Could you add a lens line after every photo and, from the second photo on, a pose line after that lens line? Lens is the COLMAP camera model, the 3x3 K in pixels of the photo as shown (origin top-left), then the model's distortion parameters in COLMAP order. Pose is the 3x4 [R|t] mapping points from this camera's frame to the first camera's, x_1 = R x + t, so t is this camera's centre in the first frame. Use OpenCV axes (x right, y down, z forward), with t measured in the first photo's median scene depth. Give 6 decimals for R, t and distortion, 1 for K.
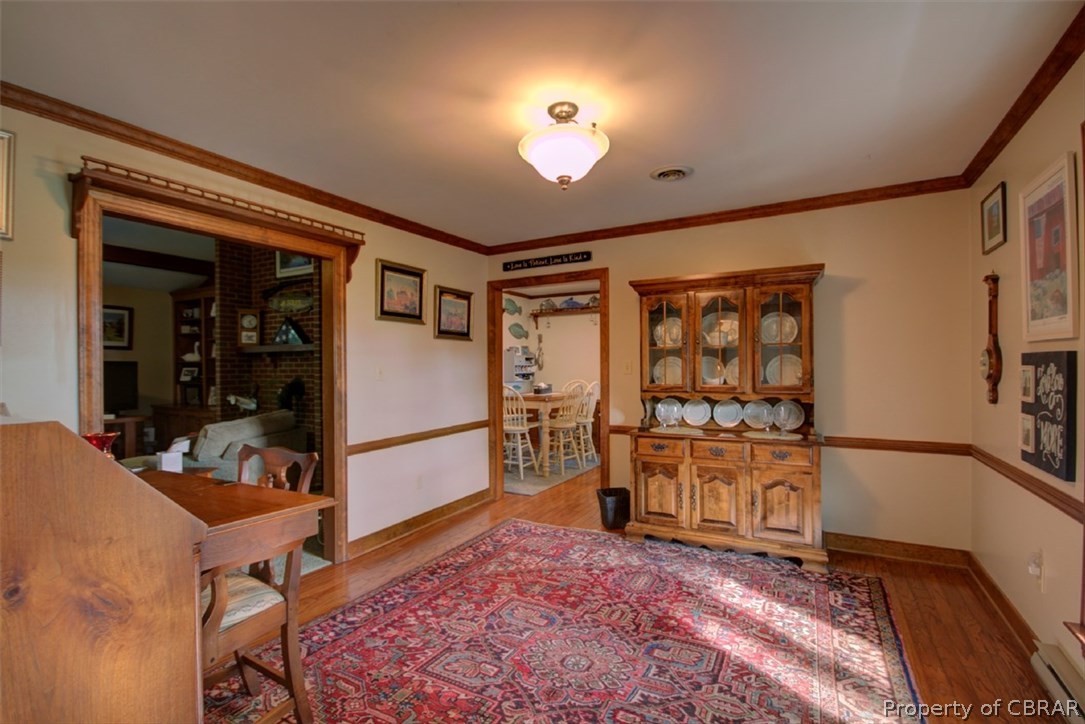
lens RADIAL K [[514.7, 0, 540.9], [0, 514.7, 362.6], [0, 0, 1]] dist [-0.000043, 0.000001]
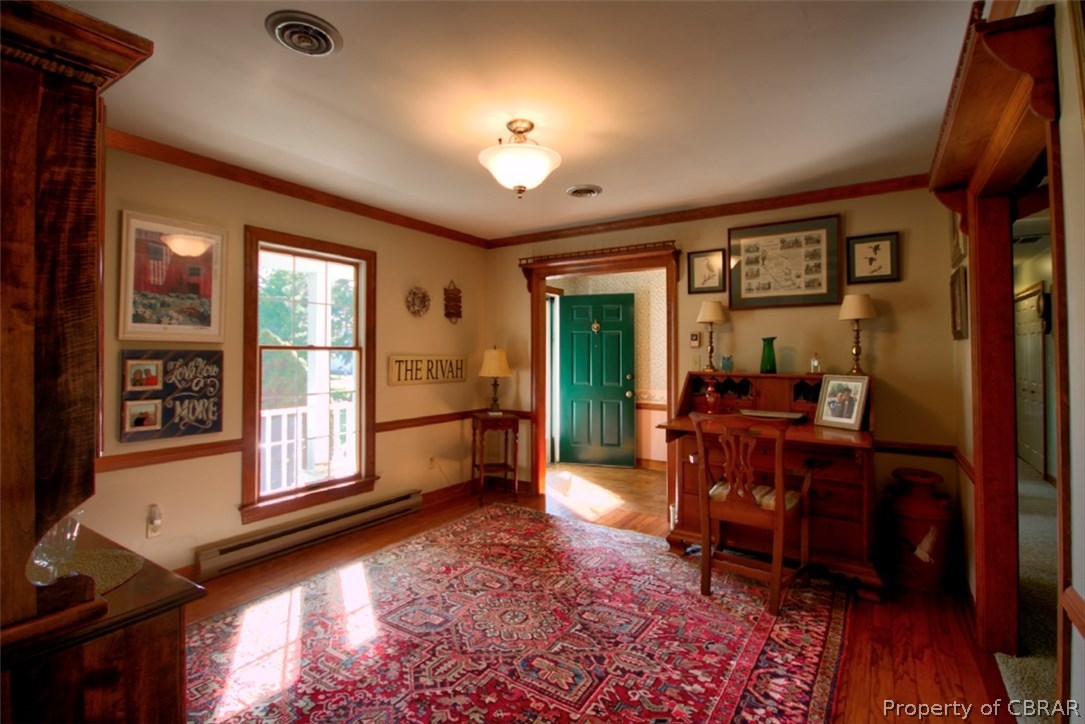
lens RADIAL K [[514.7, 0, 542.4], [0, 514.7, 355.8], [0, 0, 1]] dist [-0.000043, 0.000001]
pose [[-0.997427, 0.007869, 0.071254, -0.080449], [0.007416, 0.999951, -0.006616, 0.010206], [-0.071302, -0.006070, -0.997436, 2.181097]]
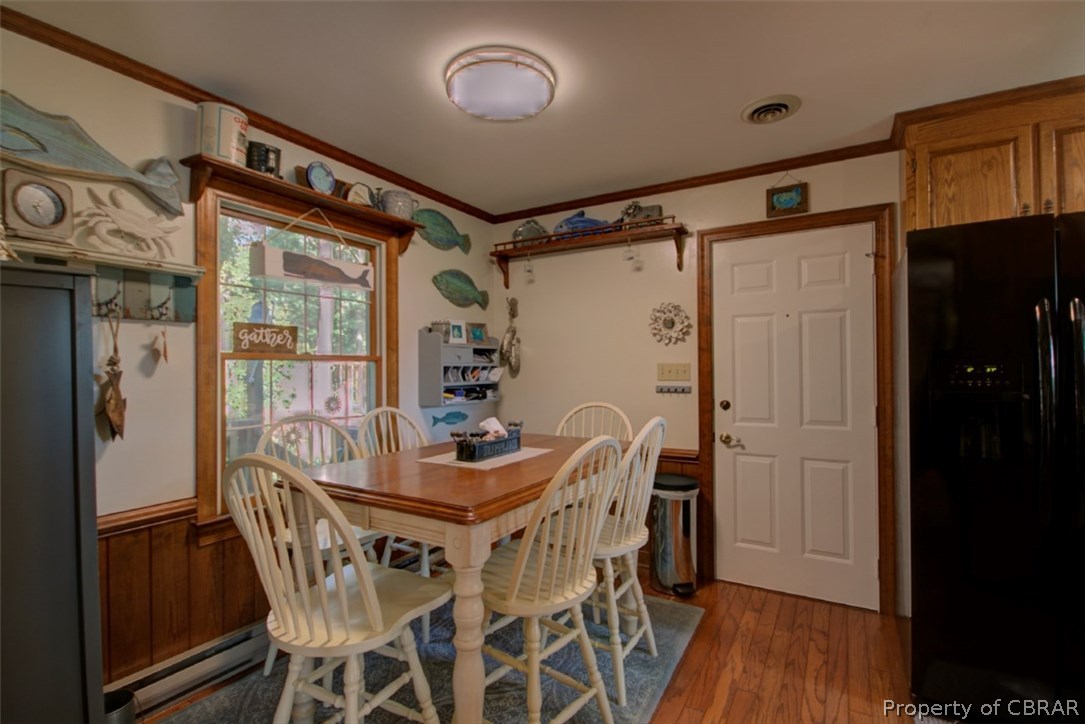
lens RADIAL K [[514.7, 0, 544.9], [0, 514.7, 361.7], [0, 0, 1]] dist [-0.000043, 0.000001]
pose [[0.999827, -0.000652, -0.018614, 0.008802], [0.000617, 0.999998, -0.001872, 0.000501], [0.018615, 0.001860, 0.999825, 0.135477]]
